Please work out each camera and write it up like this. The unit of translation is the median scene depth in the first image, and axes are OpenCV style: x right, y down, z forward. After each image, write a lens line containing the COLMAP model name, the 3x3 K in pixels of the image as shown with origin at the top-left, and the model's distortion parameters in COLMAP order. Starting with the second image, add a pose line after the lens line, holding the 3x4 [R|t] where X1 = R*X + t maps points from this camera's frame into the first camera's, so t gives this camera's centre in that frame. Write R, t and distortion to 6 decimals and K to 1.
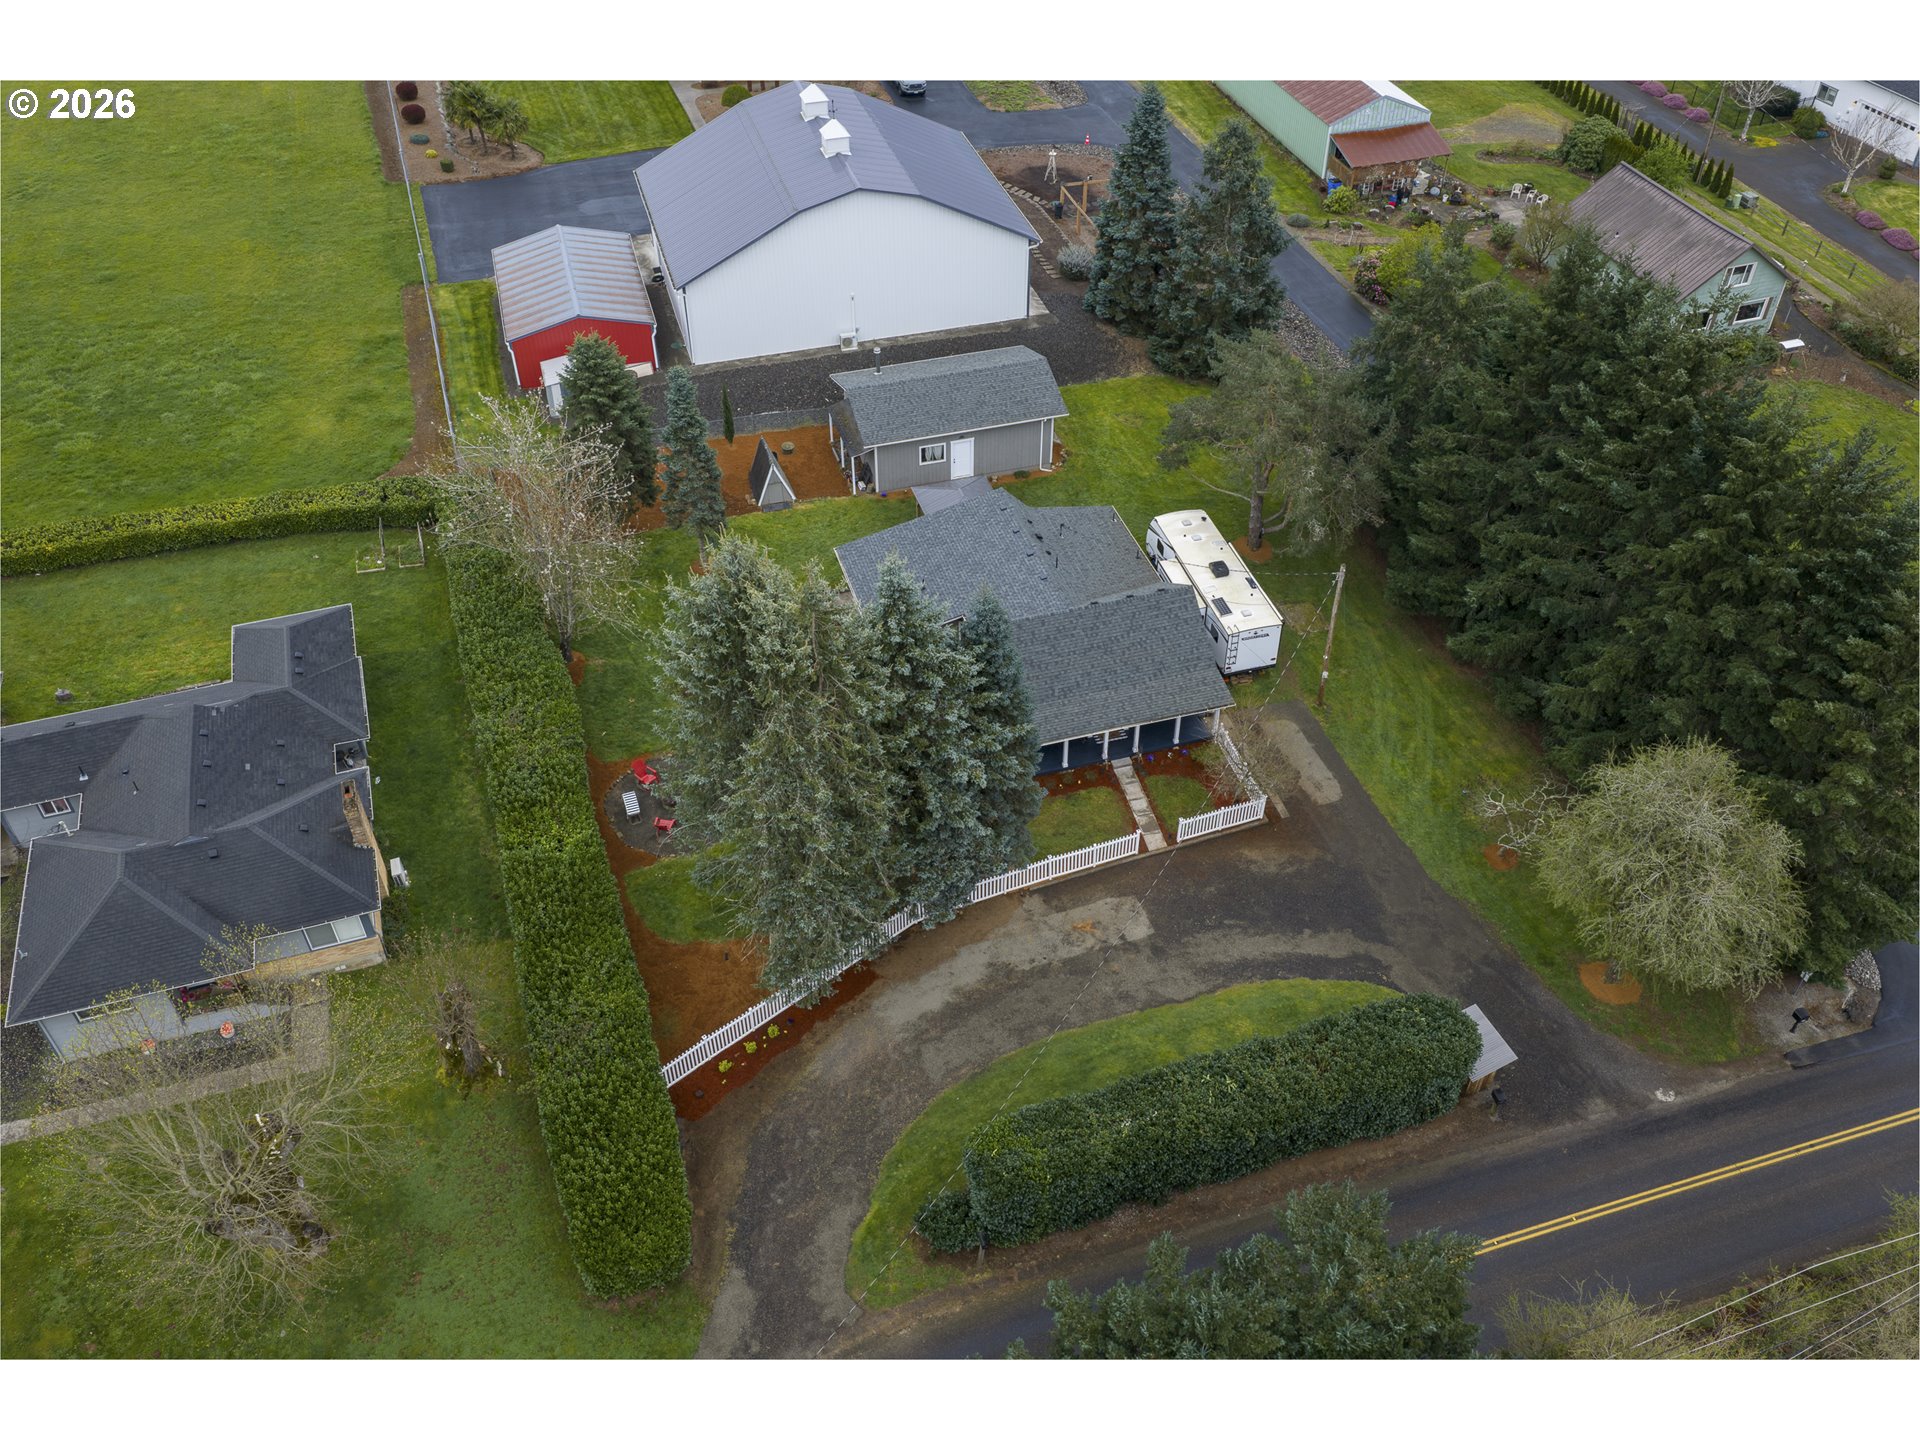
lens RADIAL K [[1592.4, 0, 960.0], [0, 1592.4, 720.0], [0, 0, 1]] dist [0.016951, -0.036566]
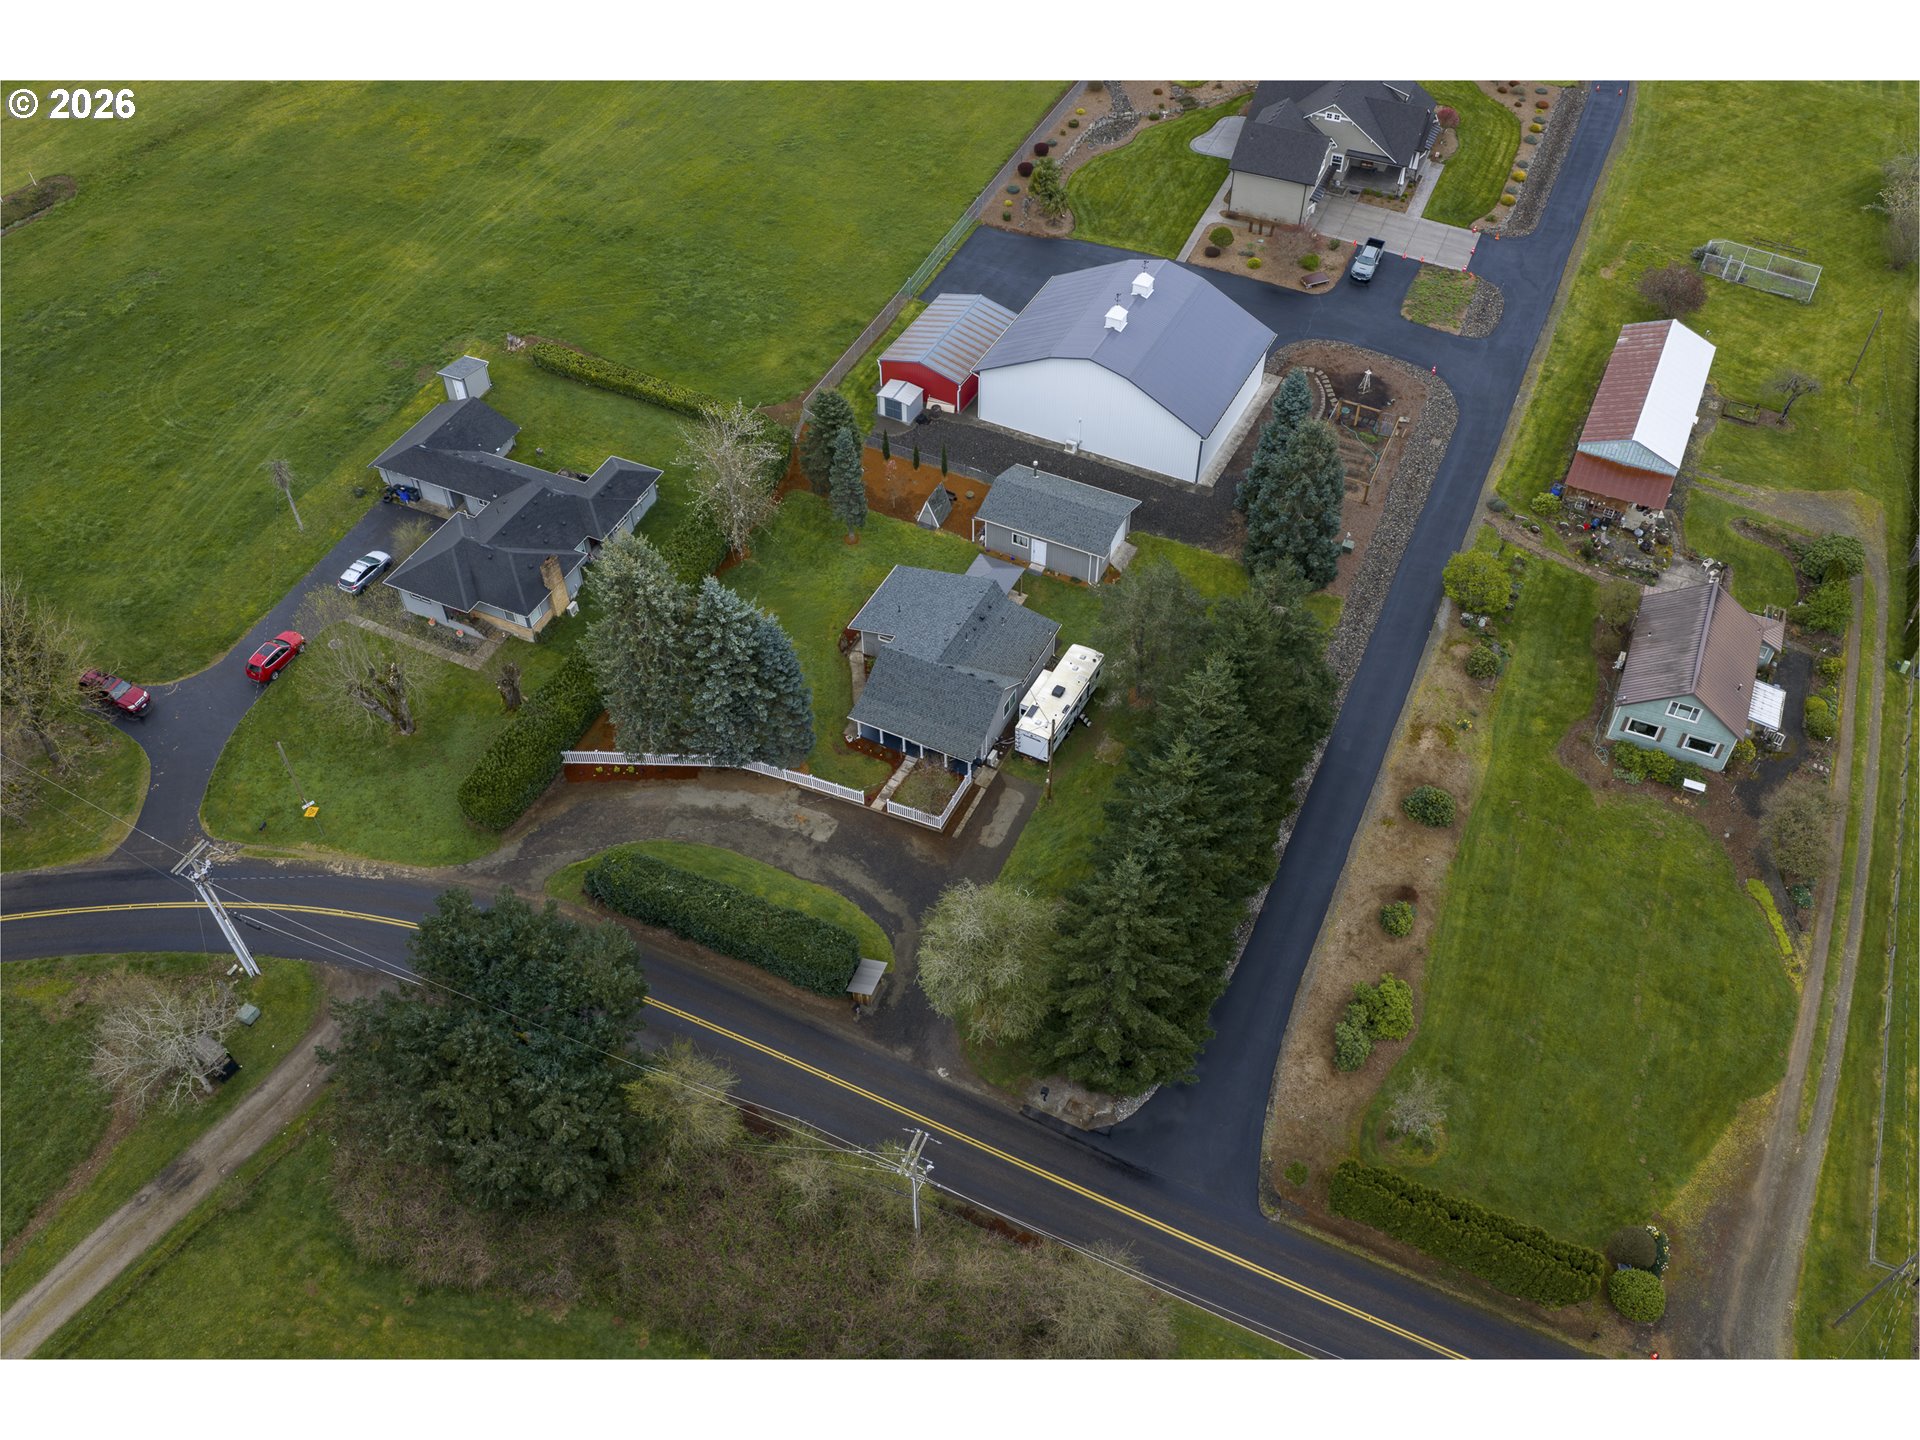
lens RADIAL K [[1592.4, 0, 960.0], [0, 1592.4, 720.0], [0, 0, 1]] dist [0.016951, -0.036566]
pose [[0.726160, 0.499690, -0.472229, 0.934076], [-0.455476, 0.864145, 0.213998, -0.399680], [0.515007, 0.059693, 0.855105, -0.397679]]
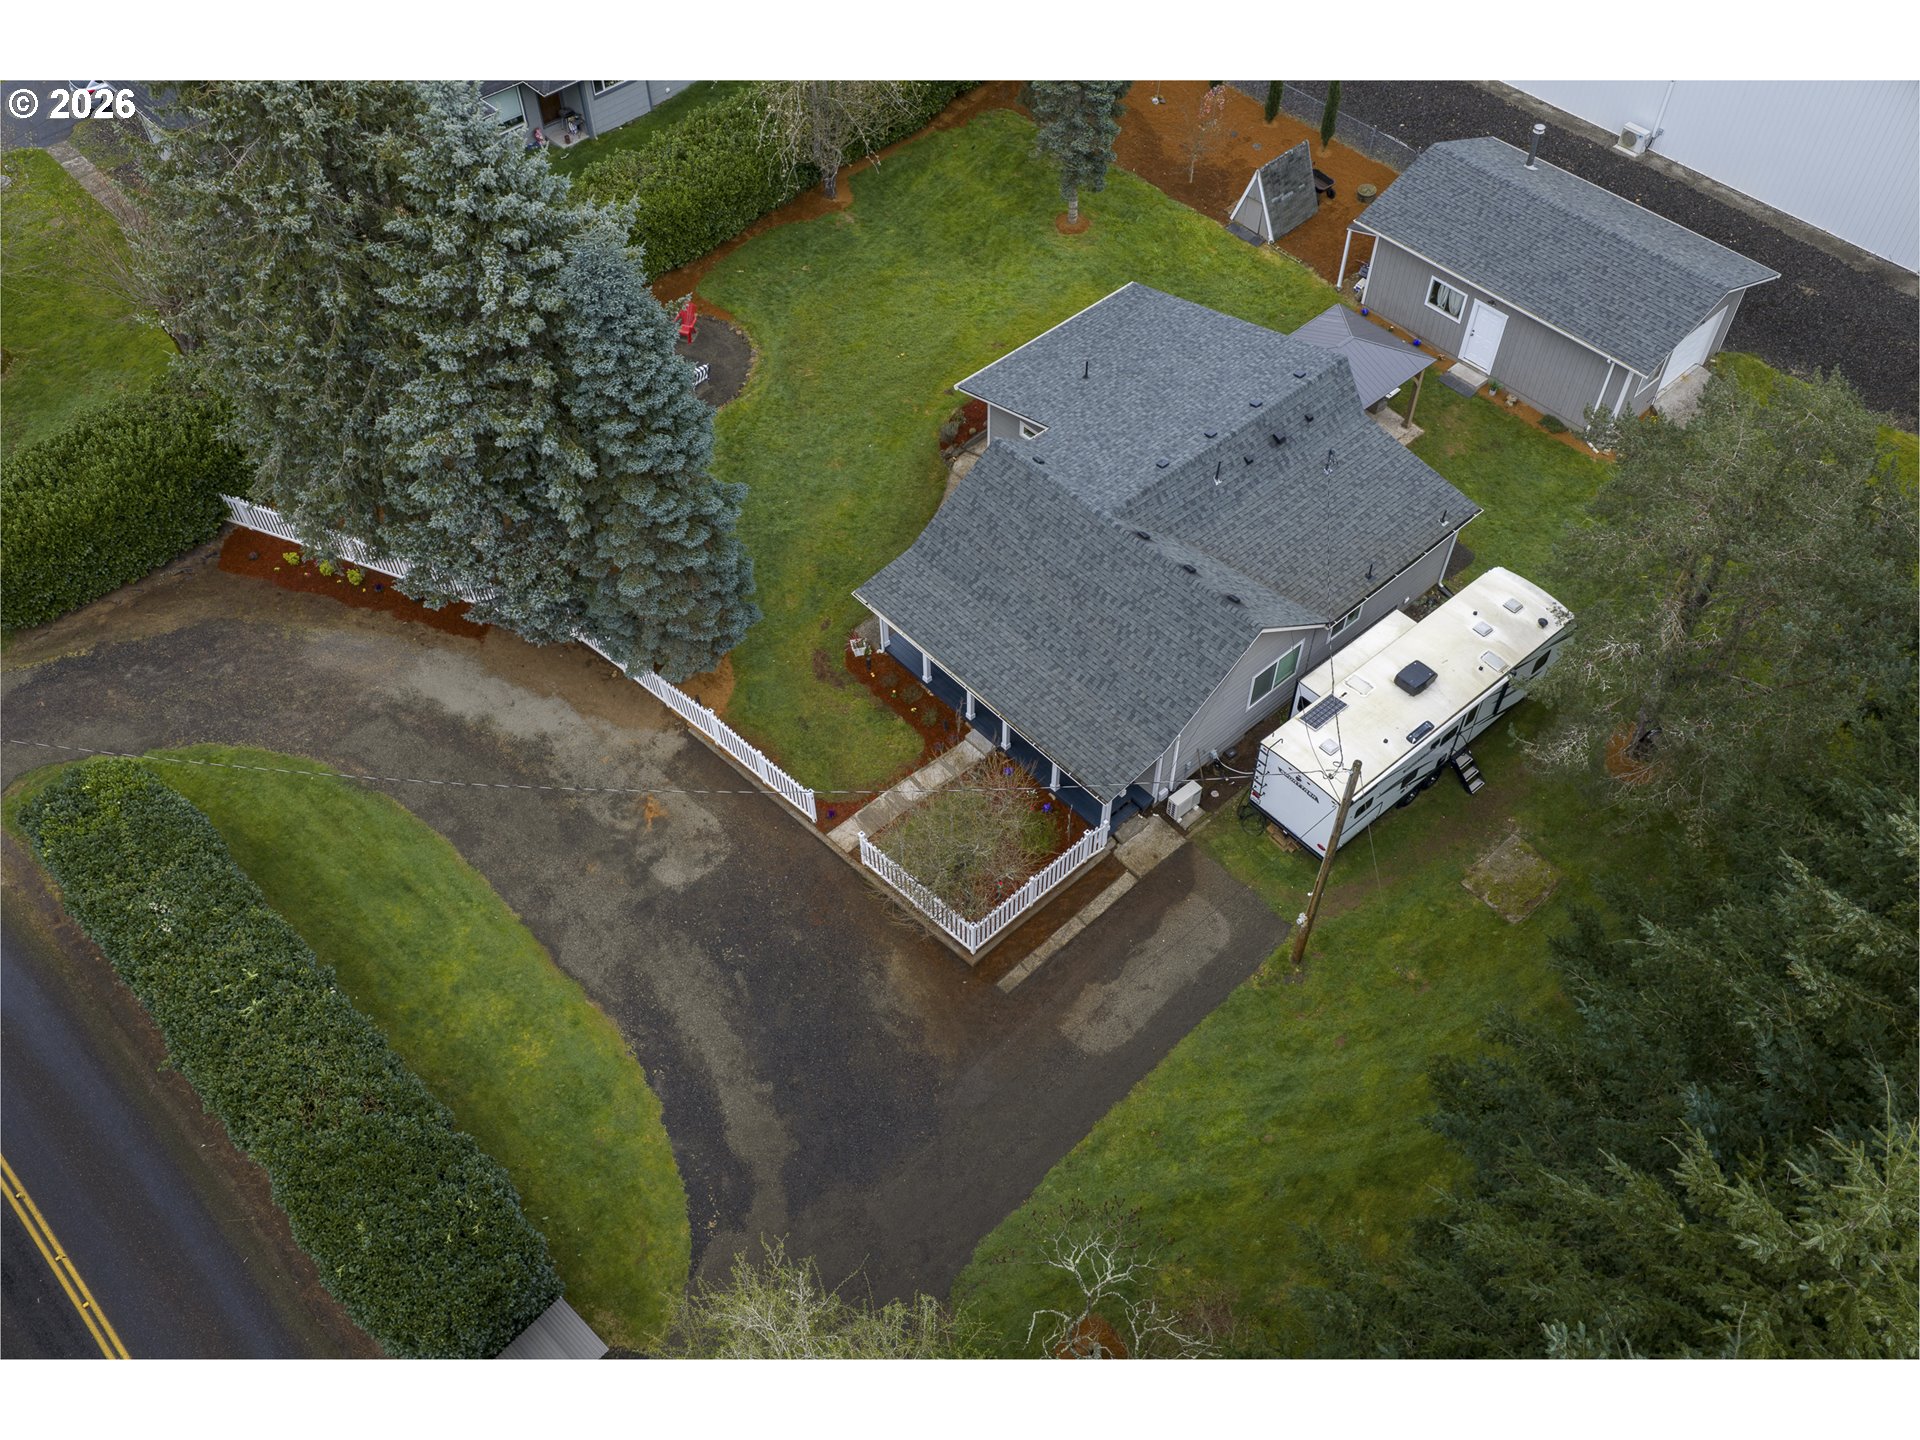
lens RADIAL K [[1592.4, 0, 960.0], [0, 1592.4, 720.0], [0, 0, 1]] dist [0.016951, -0.036566]
pose [[0.425166, 0.697909, -0.576331, 0.476375], [-0.599763, 0.694122, 0.398095, -0.235781], [0.677877, 0.176405, 0.713697, 0.567611]]
